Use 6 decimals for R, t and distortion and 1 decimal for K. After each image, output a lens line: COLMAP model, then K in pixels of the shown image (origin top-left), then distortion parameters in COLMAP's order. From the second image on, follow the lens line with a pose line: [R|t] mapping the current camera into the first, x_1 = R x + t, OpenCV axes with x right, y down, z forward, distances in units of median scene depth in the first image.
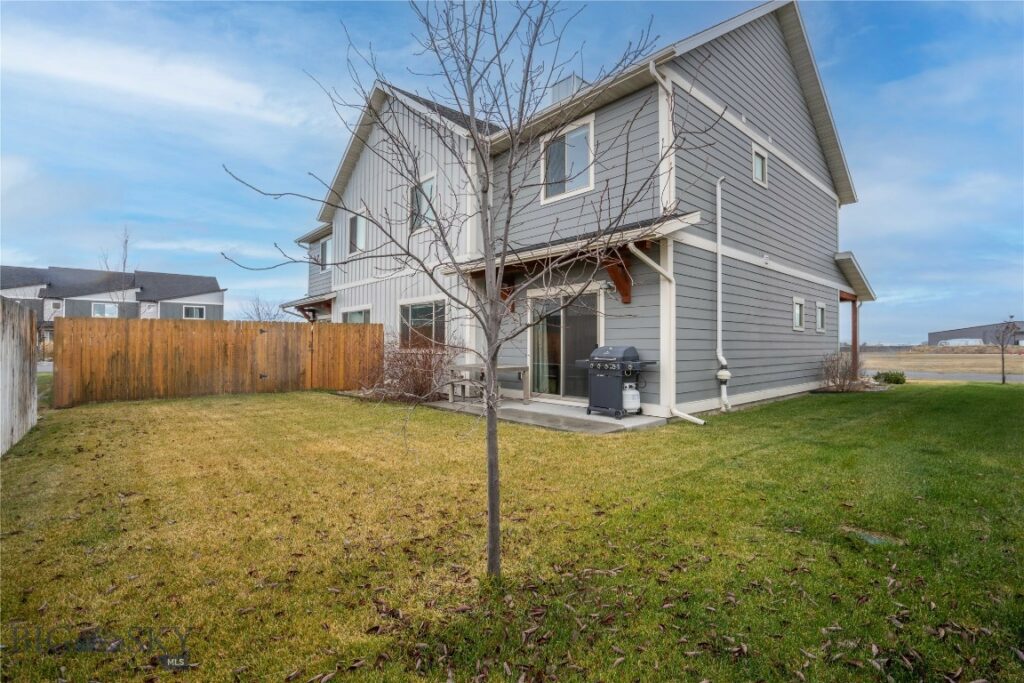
lens RADIAL K [[475.6, 0, 516.7], [0, 475.6, 338.2], [0, 0, 1]] dist [-0.040029, 0.004692]
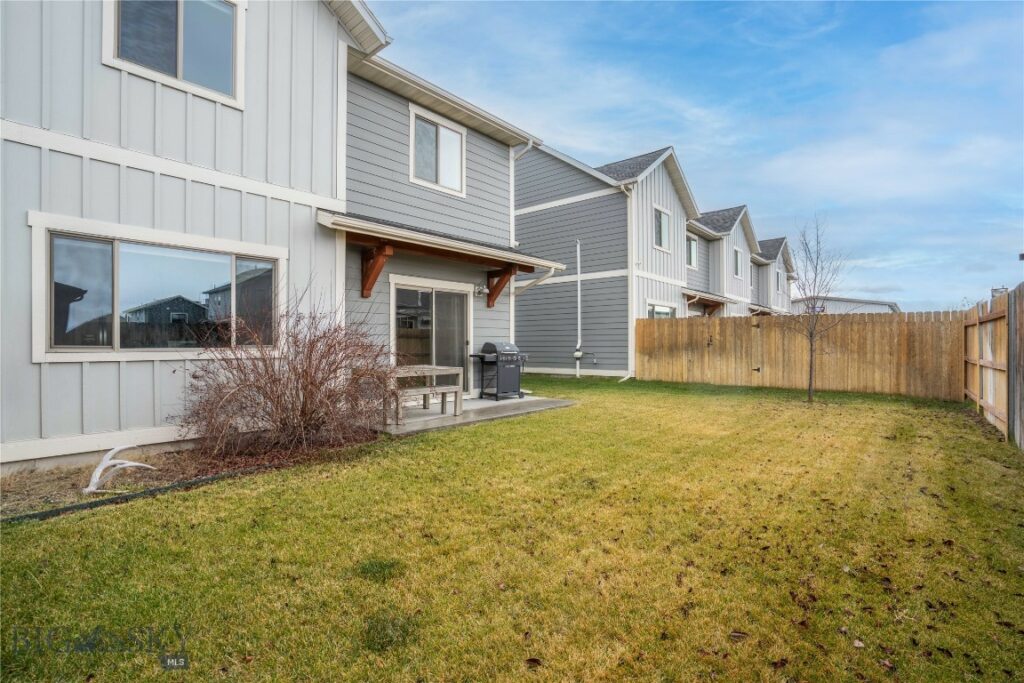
lens RADIAL K [[475.6, 0, 515.0], [0, 475.6, 342.0], [0, 0, 1]] dist [-0.040029, 0.004692]
pose [[-0.130673, 0.002503, 0.991422, -0.861675], [-0.013044, 0.999906, -0.004244, 0.017530], [-0.991340, -0.013487, -0.130628, 0.946462]]
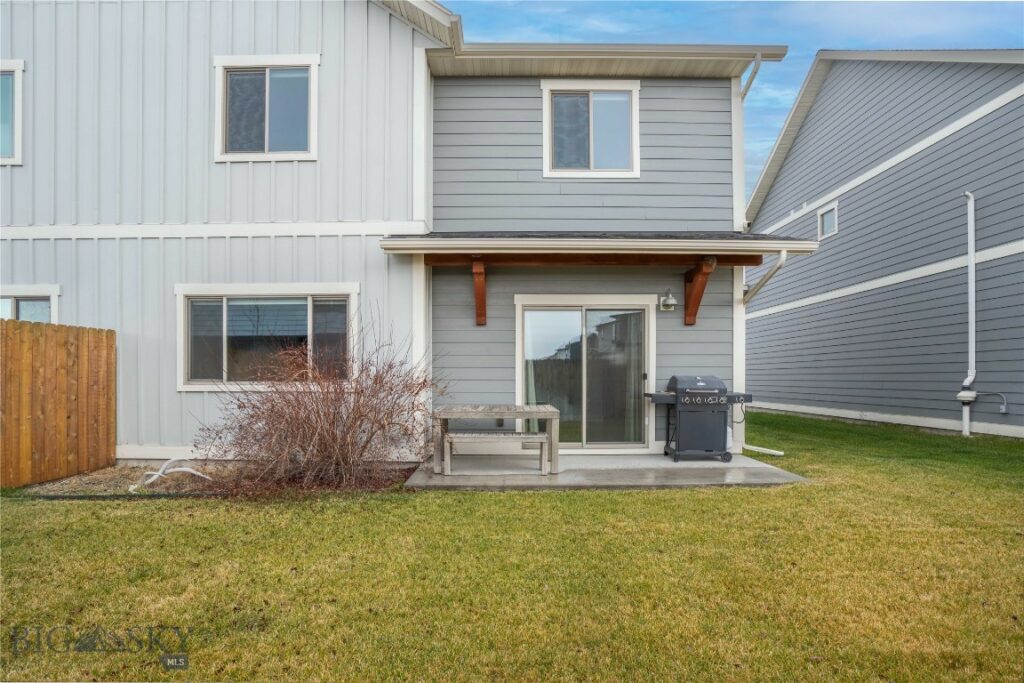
lens RADIAL K [[475.6, 0, 506.9], [0, 475.6, 380.8], [0, 0, 1]] dist [-0.040029, 0.004692]
pose [[0.668889, -0.009941, 0.743296, -0.528832], [-0.008196, 0.999751, 0.020746, 0.010086], [-0.743318, -0.019969, 0.668641, 0.583255]]
